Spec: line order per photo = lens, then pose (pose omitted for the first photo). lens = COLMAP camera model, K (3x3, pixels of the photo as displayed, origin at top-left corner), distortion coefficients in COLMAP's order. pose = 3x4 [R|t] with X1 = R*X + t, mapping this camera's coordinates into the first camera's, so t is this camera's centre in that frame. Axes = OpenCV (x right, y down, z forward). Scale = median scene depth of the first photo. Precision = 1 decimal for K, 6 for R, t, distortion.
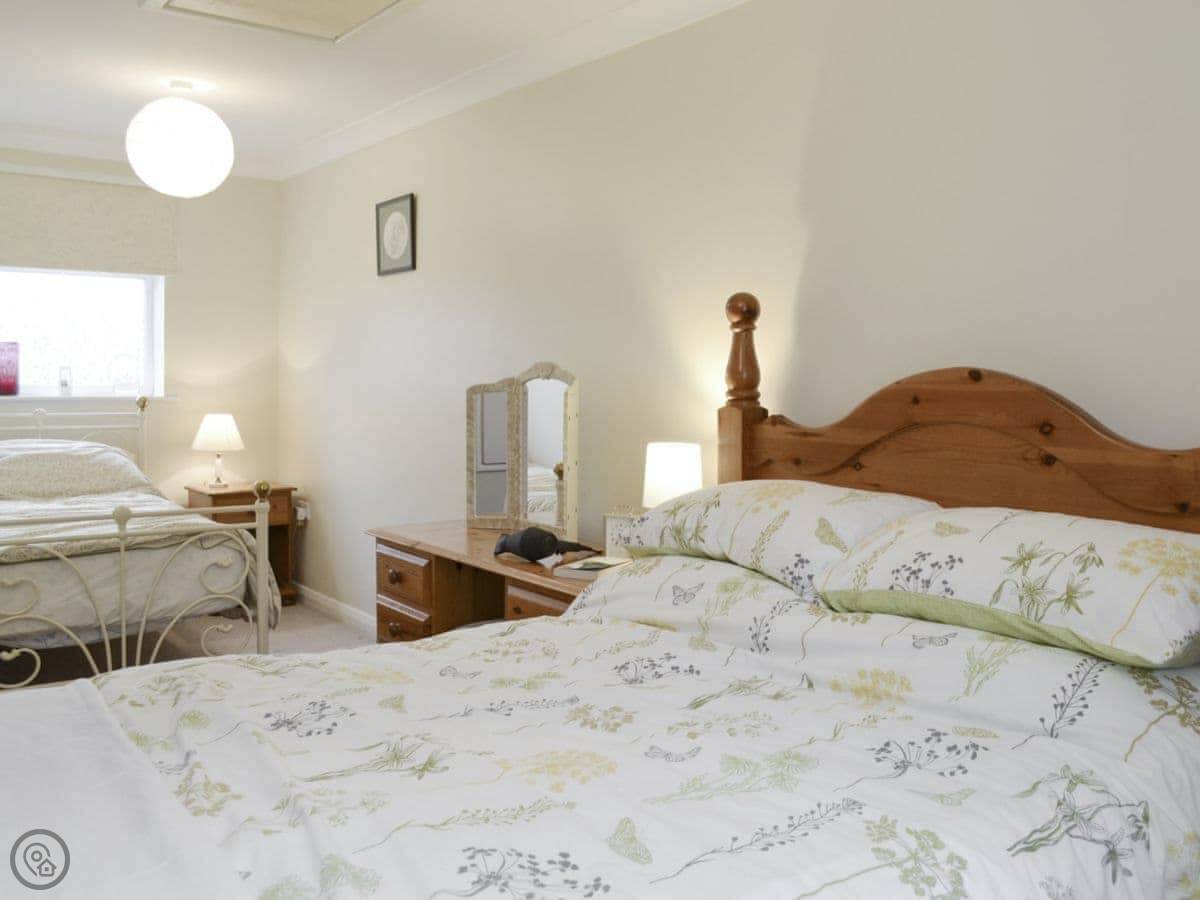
lens RADIAL K [[1076.2, 0, 600.7], [0, 1076.2, 391.0], [0, 0, 1]] dist [0.012323, 0.015079]
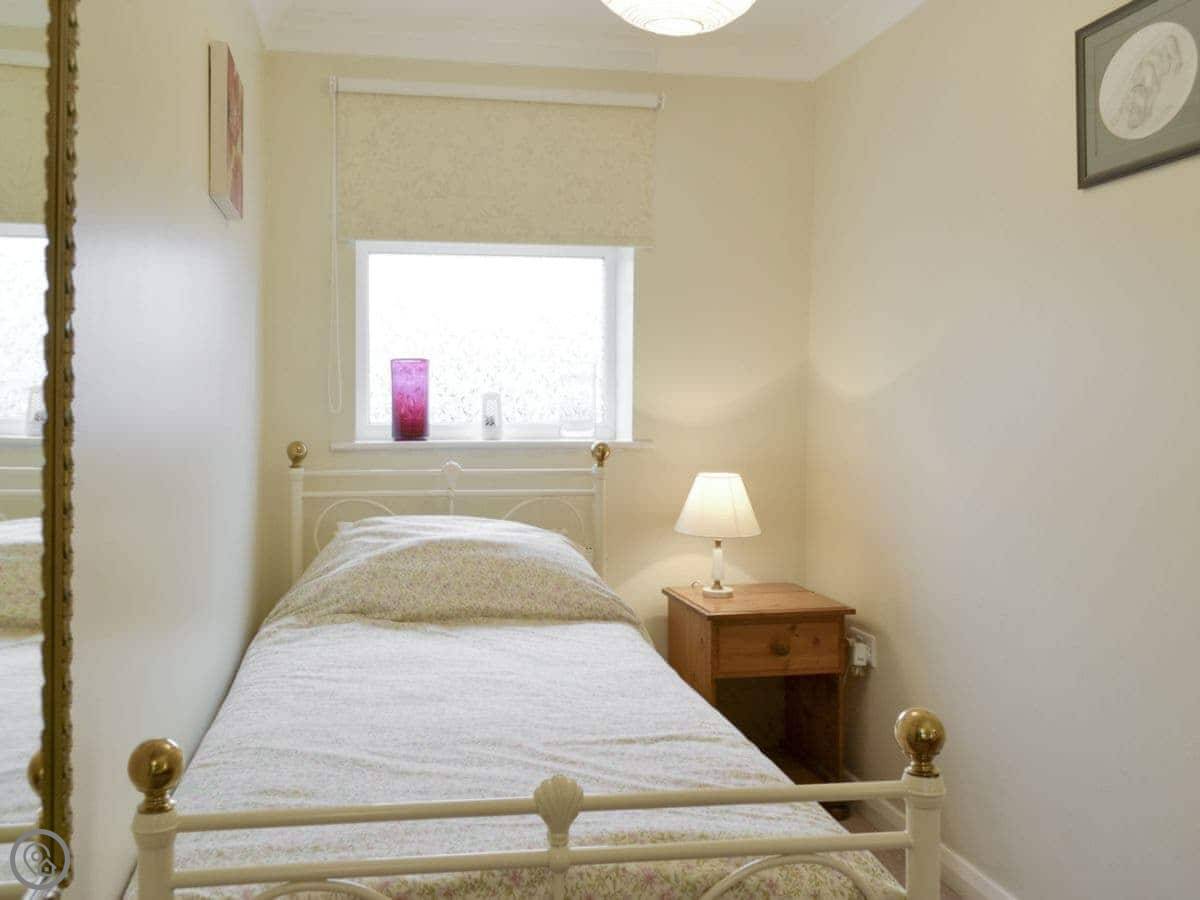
lens RADIAL K [[1076.2, 0, 600.7], [0, 1076.2, 391.0], [0, 0, 1]] dist [0.012323, 0.015079]
pose [[0.922641, -0.008526, -0.385565, -0.187507], [-0.002525, 0.999601, -0.028146, -0.007130], [0.385651, 0.026942, 0.922251, 0.432819]]
